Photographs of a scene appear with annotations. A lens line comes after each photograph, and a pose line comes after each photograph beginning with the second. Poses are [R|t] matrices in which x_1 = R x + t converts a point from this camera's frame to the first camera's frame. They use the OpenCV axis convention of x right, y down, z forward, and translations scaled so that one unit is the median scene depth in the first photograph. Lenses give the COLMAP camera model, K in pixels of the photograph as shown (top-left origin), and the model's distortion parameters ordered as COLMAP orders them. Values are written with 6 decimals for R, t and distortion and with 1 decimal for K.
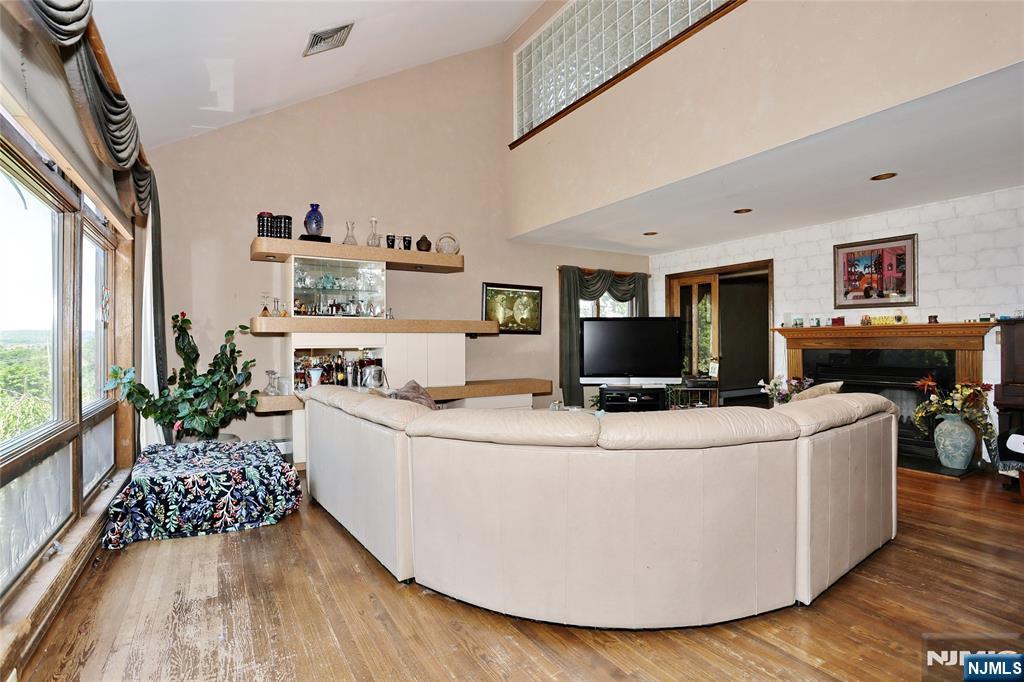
lens RADIAL K [[500.5, 0, 512.0], [0, 500.5, 341.0], [0, 0, 1]] dist [-0.078020, 0.032473]
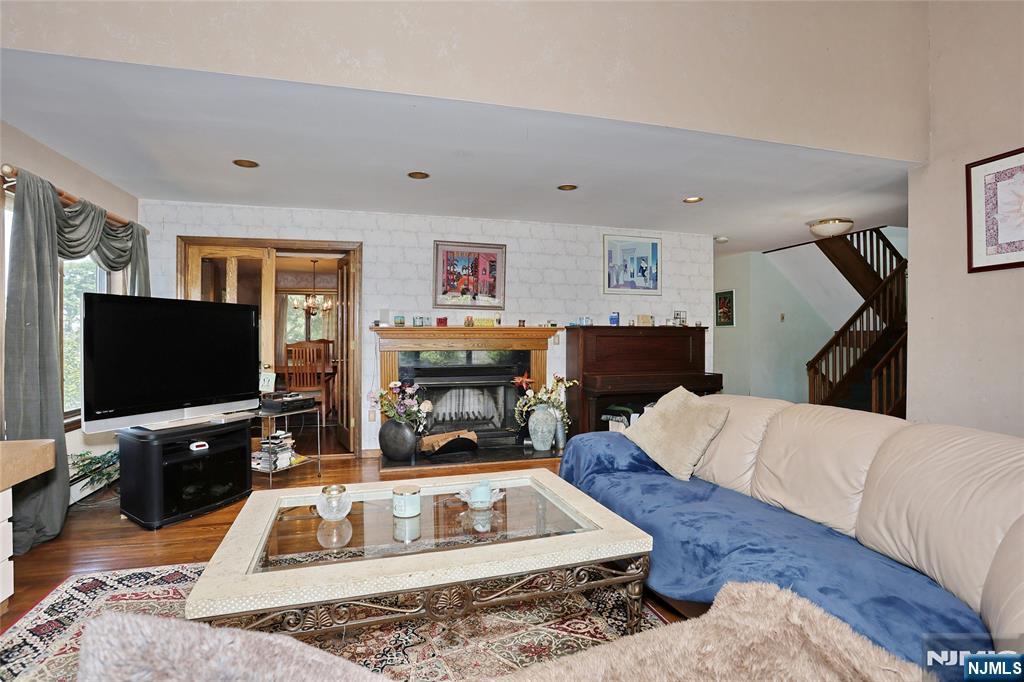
lens RADIAL K [[500.5, 0, 512.0], [0, 500.5, 341.0], [0, 0, 1]] dist [-0.078020, 0.032473]
pose [[0.268578, -0.007713, 0.963227, -0.236751], [-0.004597, 0.999946, 0.009289, -0.012506], [-0.963247, -0.006923, 0.268528, 0.626626]]
